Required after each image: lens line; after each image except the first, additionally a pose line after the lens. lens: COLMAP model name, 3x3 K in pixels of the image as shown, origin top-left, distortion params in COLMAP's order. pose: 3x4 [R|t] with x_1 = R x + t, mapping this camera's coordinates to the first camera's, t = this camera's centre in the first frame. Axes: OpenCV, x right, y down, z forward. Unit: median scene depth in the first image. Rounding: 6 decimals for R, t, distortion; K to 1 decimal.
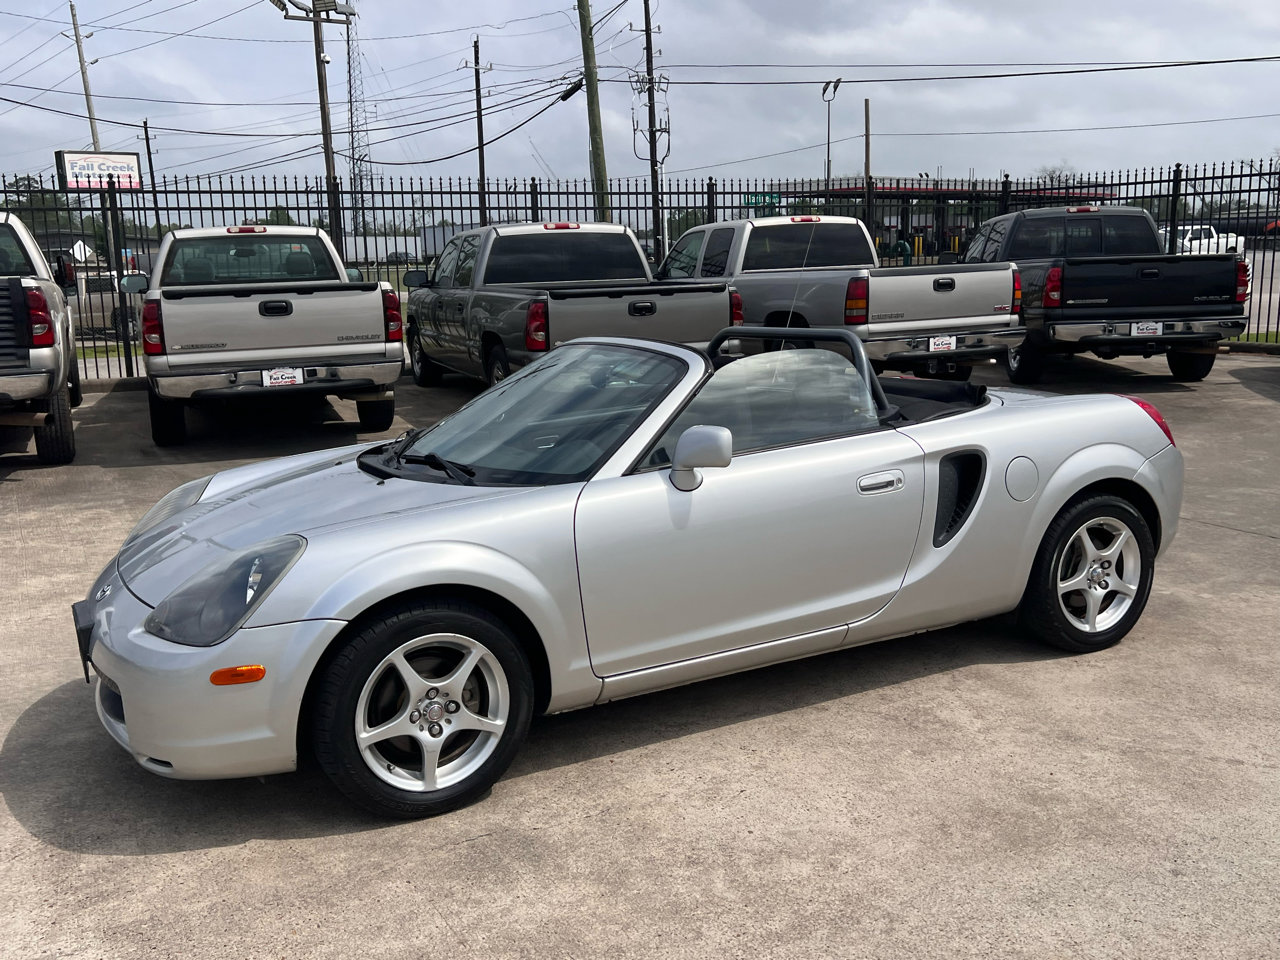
lens RADIAL K [[1189.7, 0, 645.8], [0, 1189.7, 468.8], [0, 0, 1]] dist [0.022487, 0.000000]
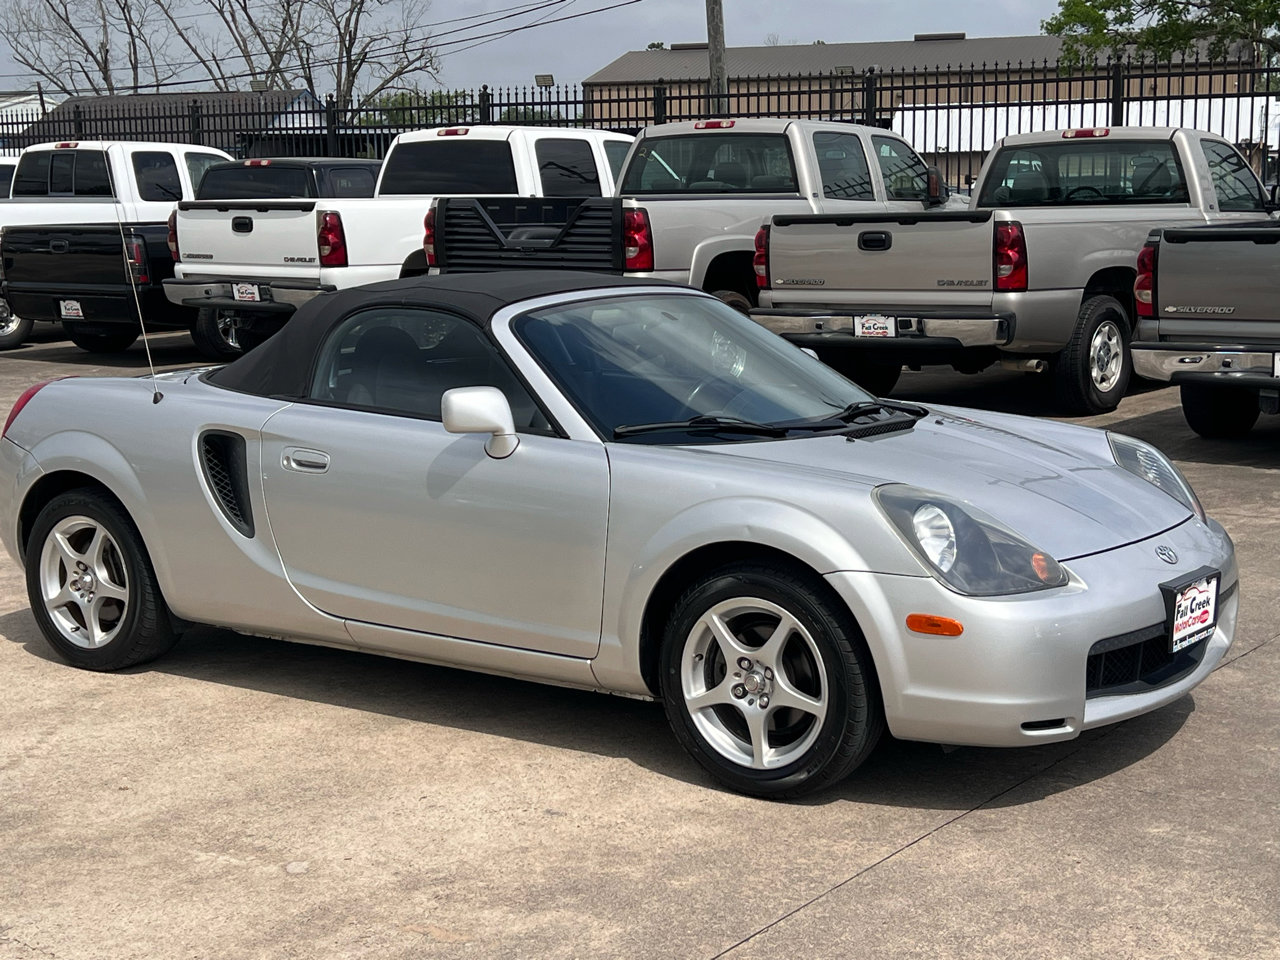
lens RADIAL K [[1920.2, 0, 642.4], [0, 1920.2, 480.7], [0, 0, 1]] dist [0.097511, 0.000000]
pose [[0.495248, 0.150247, -0.855660, 0.741768], [-0.150027, 0.984925, 0.086111, -0.062598], [0.855699, 0.085726, 0.510324, 0.213456]]
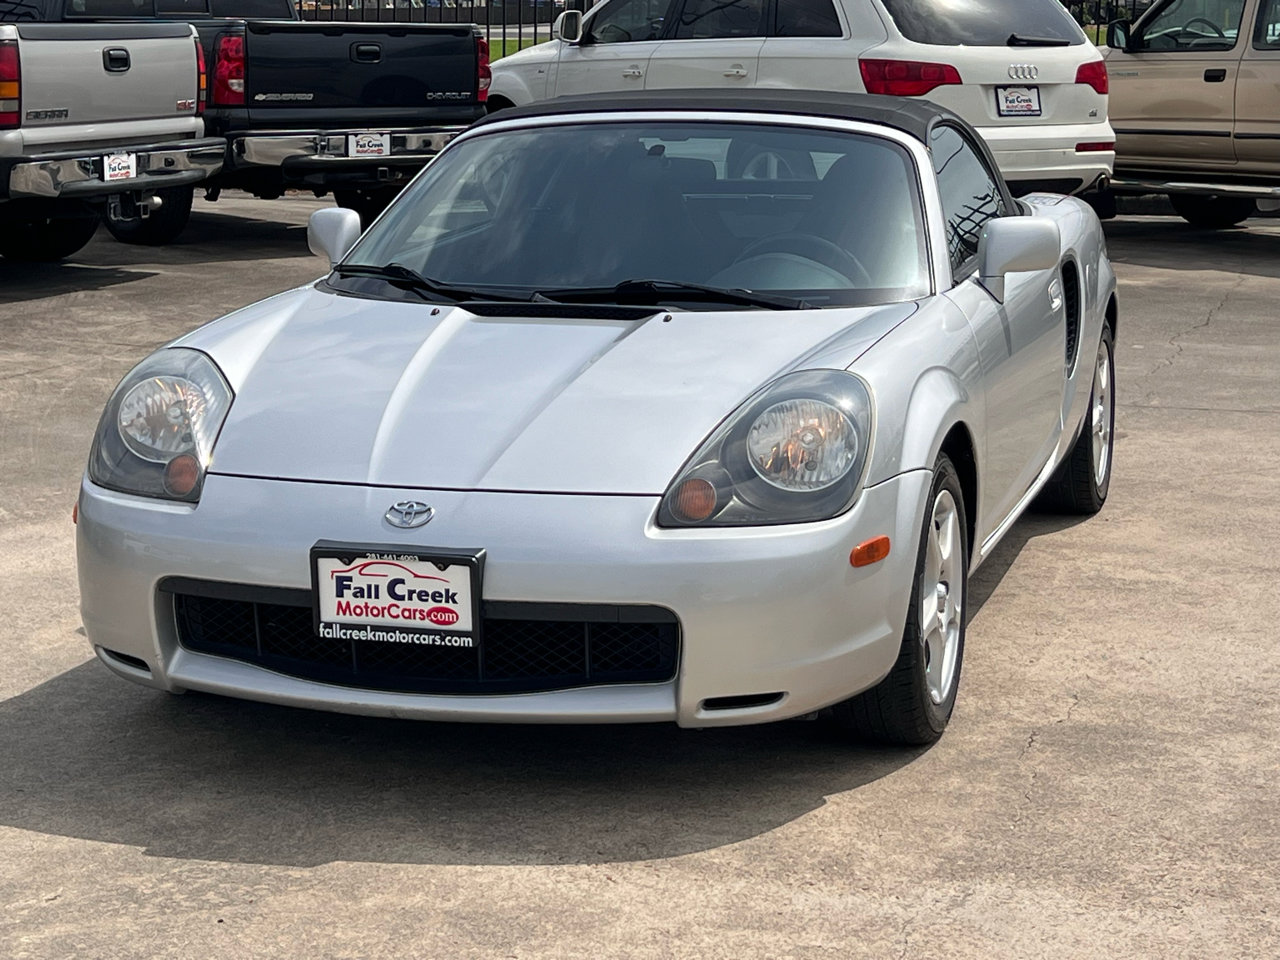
lens RADIAL K [[2494.1, 0, 650.5], [0, 2494.1, 474.9], [0, 0, 1]] dist [0.131225, 0.000000]
pose [[0.712105, -0.090342, 0.696237, -0.472076], [0.089587, 0.995272, 0.037516, 0.017973], [-0.696334, 0.035658, 0.716831, -0.000465]]
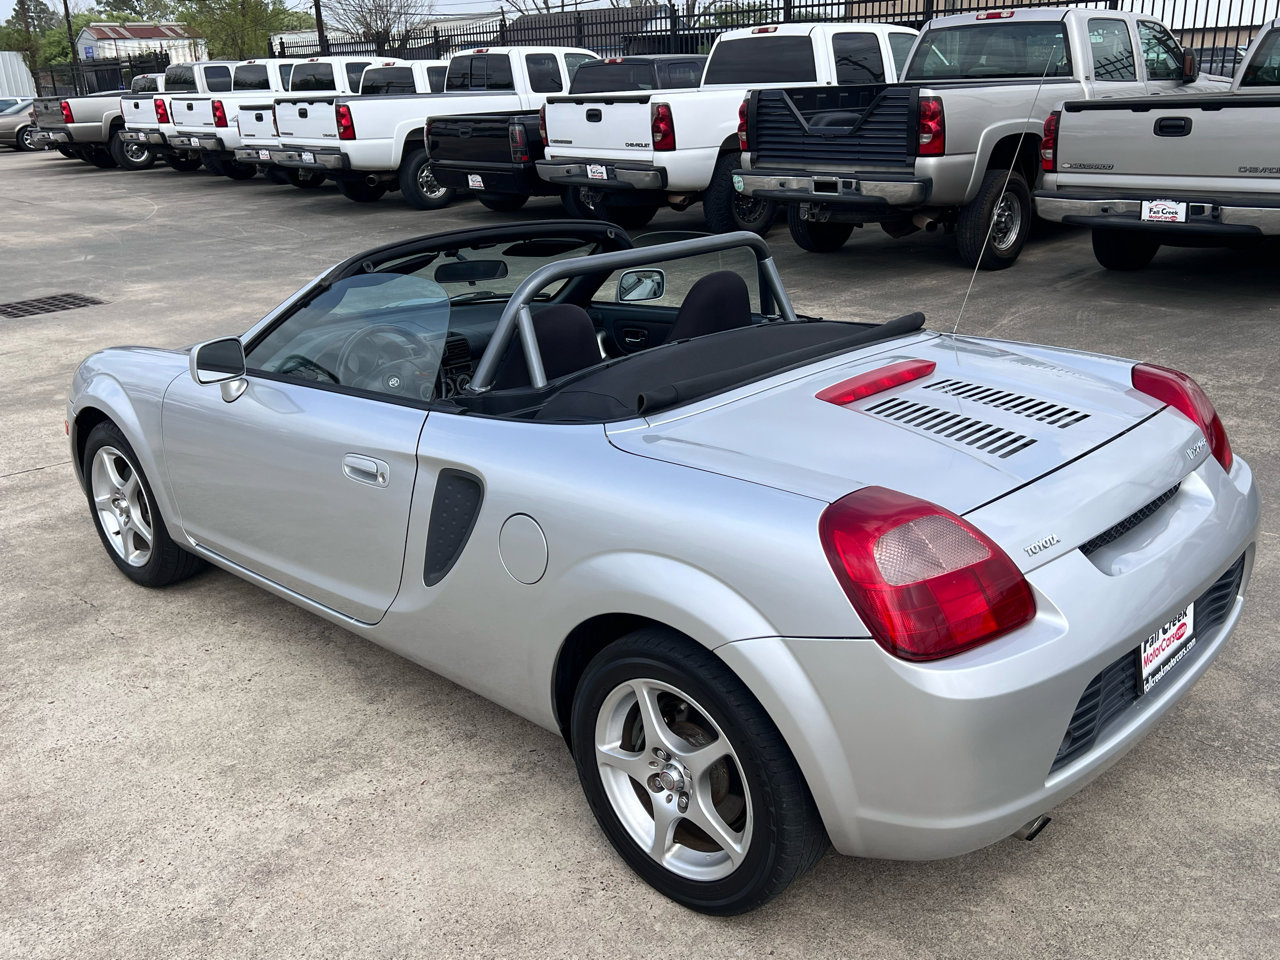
lens RADIAL K [[1148.5, 0, 631.5], [0, 1148.5, 485.4], [0, 0, 1]] dist [0.029594, -0.022680]
pose [[0.314400, 0.333292, -0.888858, 0.371032], [-0.135496, 0.942508, 0.305482, -0.092478], [0.939571, 0.024393, 0.341485, 0.369070]]
